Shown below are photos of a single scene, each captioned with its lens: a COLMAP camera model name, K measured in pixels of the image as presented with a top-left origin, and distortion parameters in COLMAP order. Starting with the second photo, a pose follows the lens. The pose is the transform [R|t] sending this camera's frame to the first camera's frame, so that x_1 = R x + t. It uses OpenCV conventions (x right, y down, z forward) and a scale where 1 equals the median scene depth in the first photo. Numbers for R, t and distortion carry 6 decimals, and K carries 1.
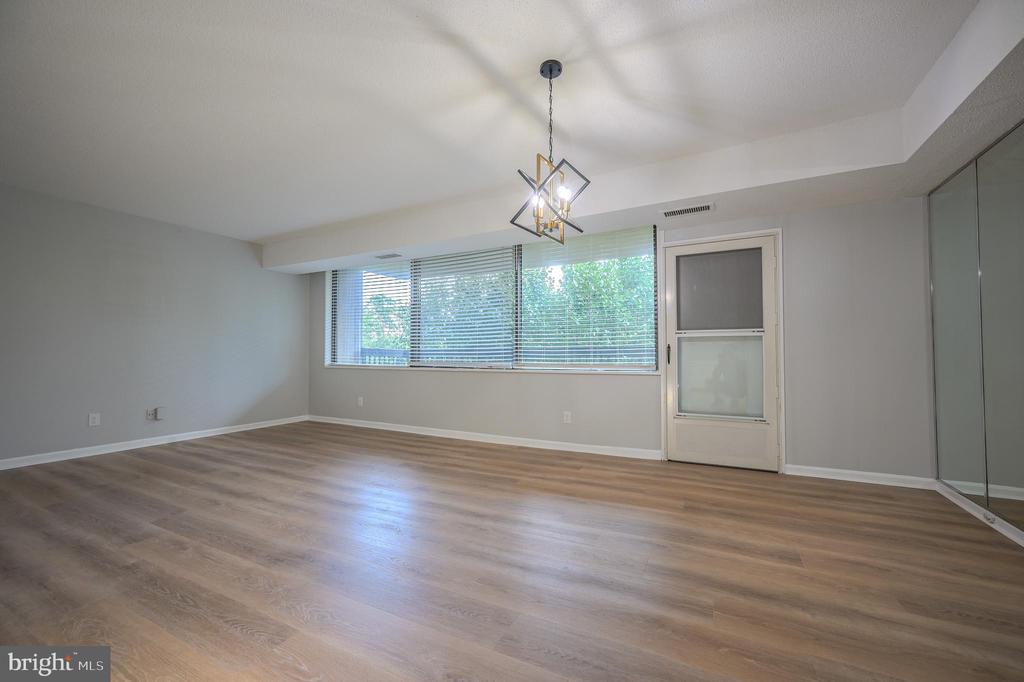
lens RADIAL K [[405.1, 0, 511.2], [0, 405.1, 345.9], [0, 0, 1]] dist [-0.001355, -0.000058]
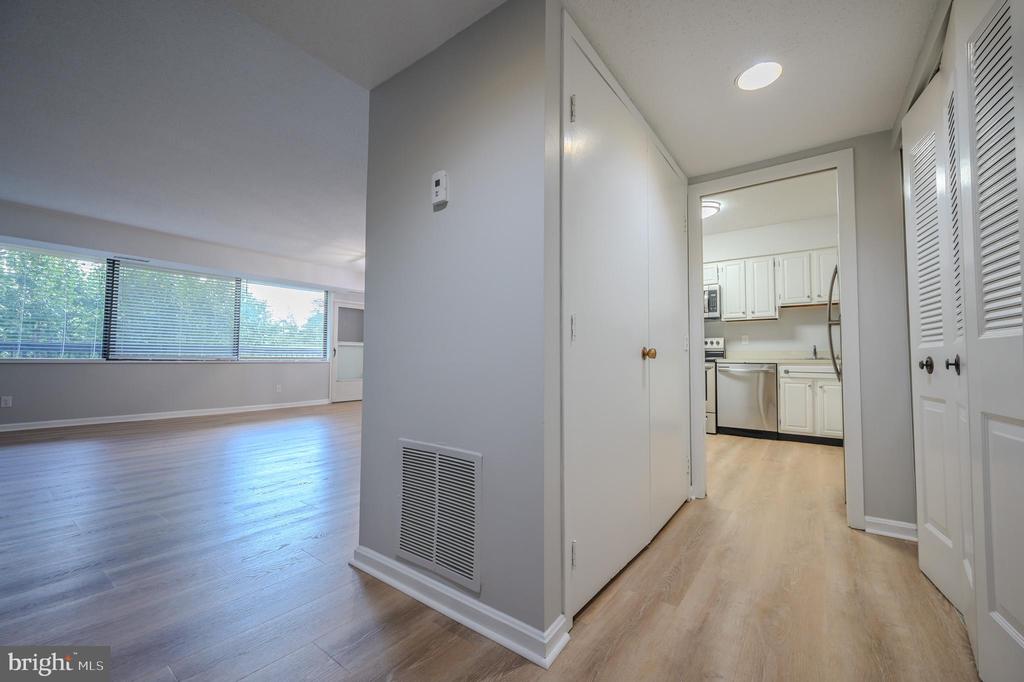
lens RADIAL K [[409.4, 0, 512.0], [0, 409.4, 341.0], [0, 0, 1]] dist [-0.000843, -0.000158]
pose [[0.157712, 0.044807, 0.986468, -1.733229], [-0.031450, 0.998691, -0.040335, 0.018851], [-0.986984, -0.024663, 0.158914, -0.287636]]
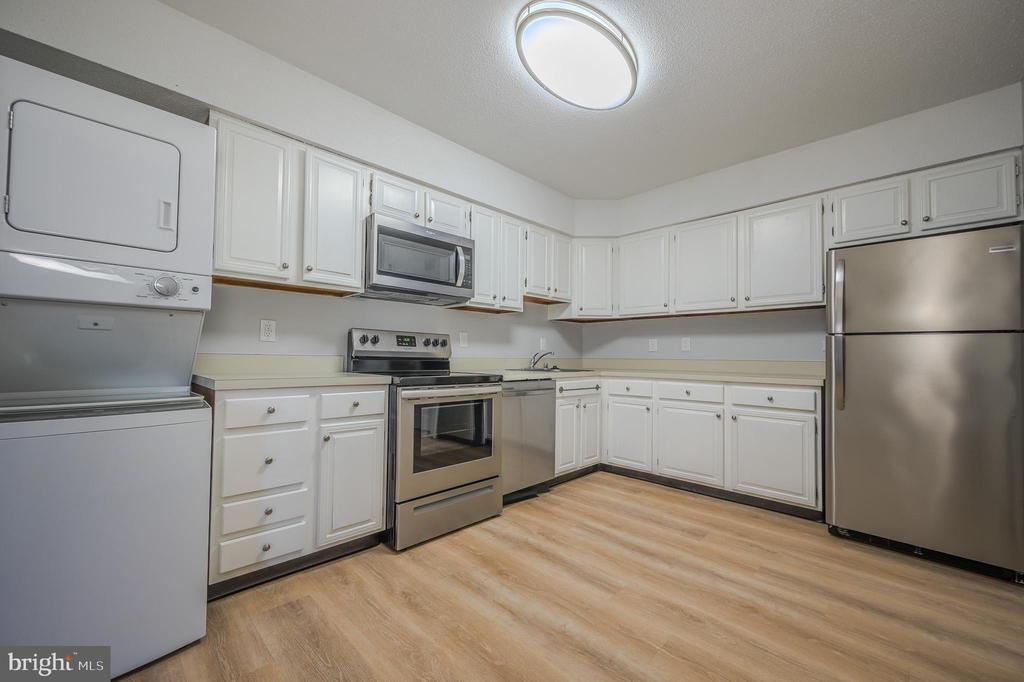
lens RADIAL K [[405.1, 0, 511.2], [0, 405.1, 345.9], [0, 0, 1]] dist [-0.001355, -0.000058]
pose [[-0.956067, 0.002389, 0.293137, -0.444476], [-0.012790, 0.998675, -0.049854, -0.015981], [-0.292868, -0.051413, -0.954770, -0.027705]]
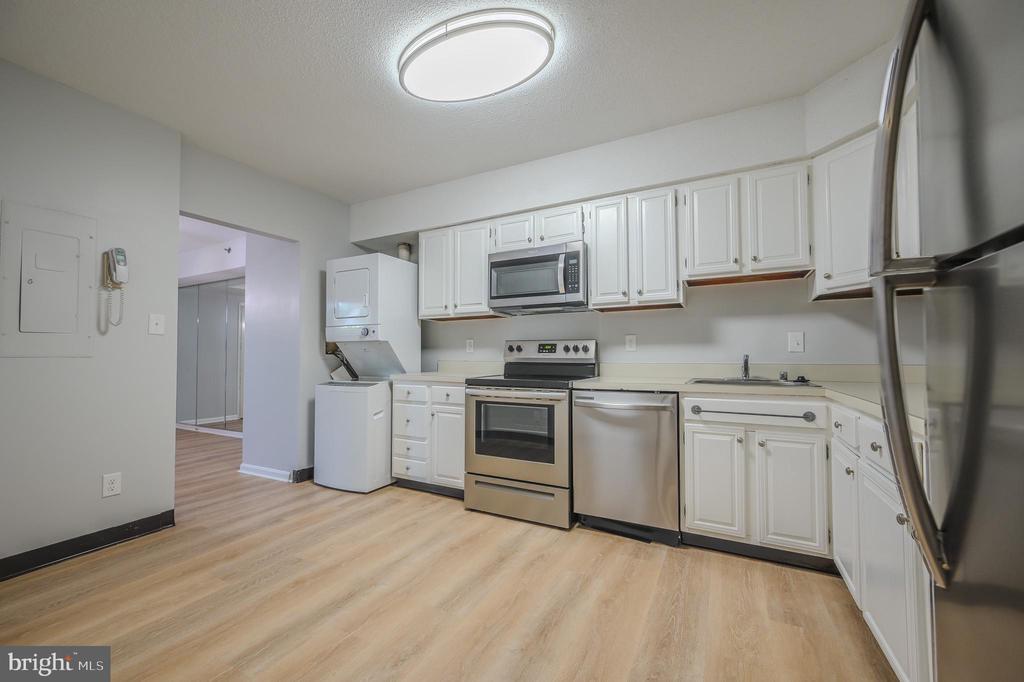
lens RADIAL K [[410.2, 0, 510.1], [0, 410.2, 345.4], [0, 0, 1]] dist [-0.000521, 0.000135]
pose [[0.003923, 0.031982, 0.999481, -0.937525], [-0.020514, 0.999281, -0.031895, -0.038856], [-0.999782, -0.020379, 0.004577, -0.661523]]
